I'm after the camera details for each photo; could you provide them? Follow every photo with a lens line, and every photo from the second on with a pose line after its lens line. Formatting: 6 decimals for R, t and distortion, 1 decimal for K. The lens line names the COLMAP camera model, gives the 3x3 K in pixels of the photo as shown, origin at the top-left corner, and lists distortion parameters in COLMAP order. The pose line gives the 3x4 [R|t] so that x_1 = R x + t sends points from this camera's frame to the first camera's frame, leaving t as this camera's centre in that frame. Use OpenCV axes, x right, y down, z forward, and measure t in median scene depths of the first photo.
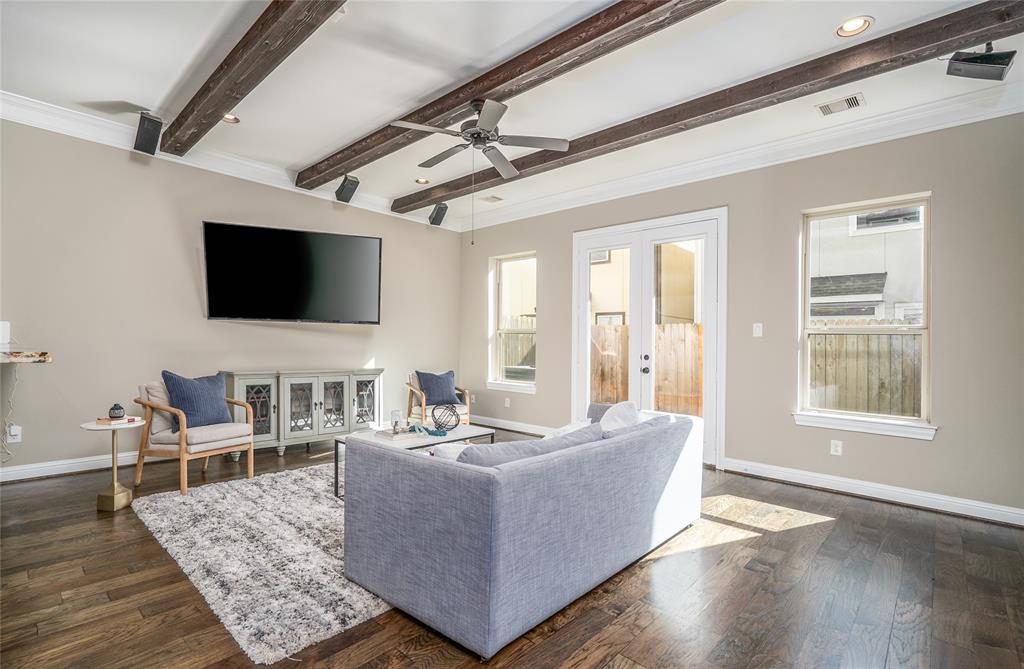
lens RADIAL K [[483.4, 0, 515.8], [0, 483.4, 357.0], [0, 0, 1]] dist [0.000445, 0.000140]
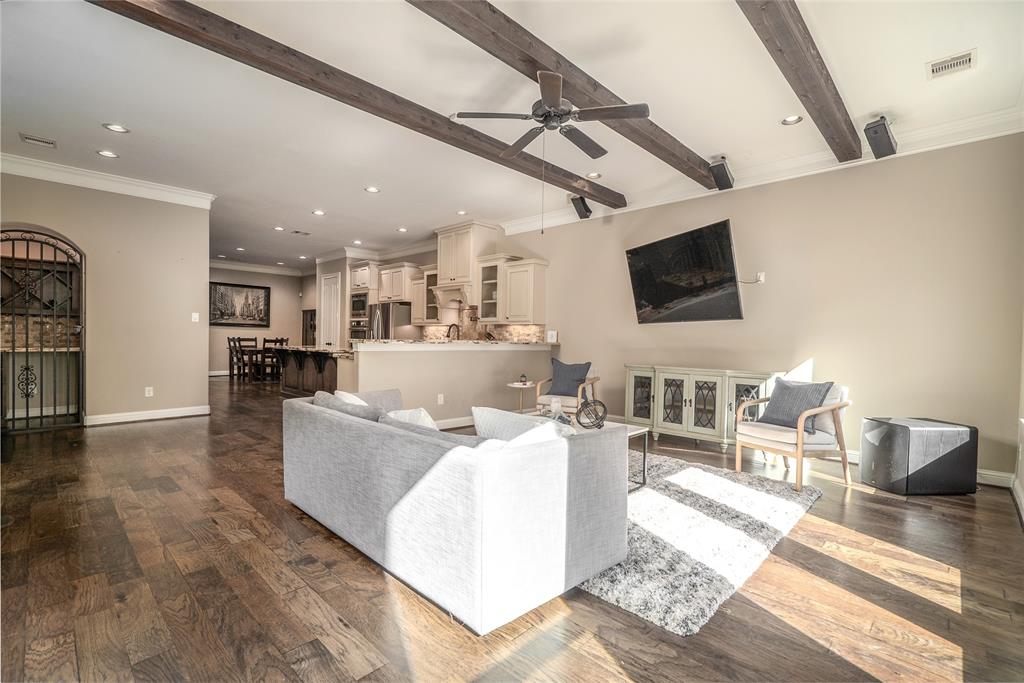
lens RADIAL K [[467.9, 0, 512.7], [0, 467.9, 353.4], [0, 0, 1]] dist [-0.002339, 0.000295]
pose [[-0.044009, 0.015562, -0.998910, 0.636624], [-0.042053, 0.998964, 0.017415, -0.005690], [0.998146, 0.042773, -0.043309, 0.719848]]
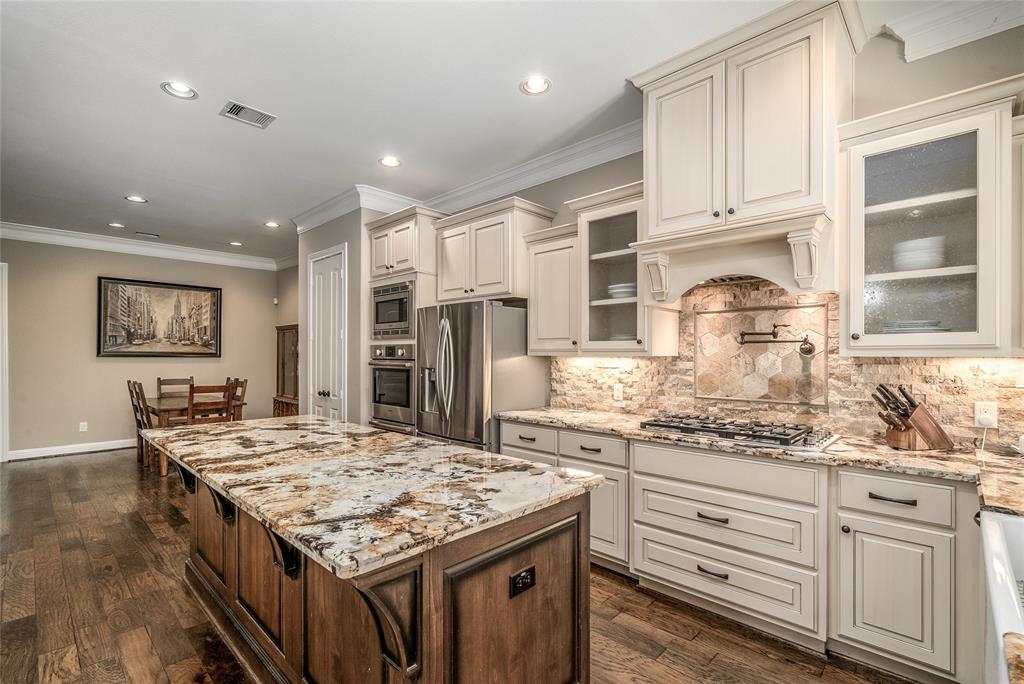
lens RADIAL K [[467.9, 0, 512.7], [0, 467.9, 353.9], [0, 0, 1]] dist [-0.002339, 0.000295]
pose [[-0.032653, -0.013530, -0.999375, -0.481432], [-0.021606, 0.999684, -0.012828, -0.062284], [0.999233, 0.021174, -0.032935, 0.217537]]
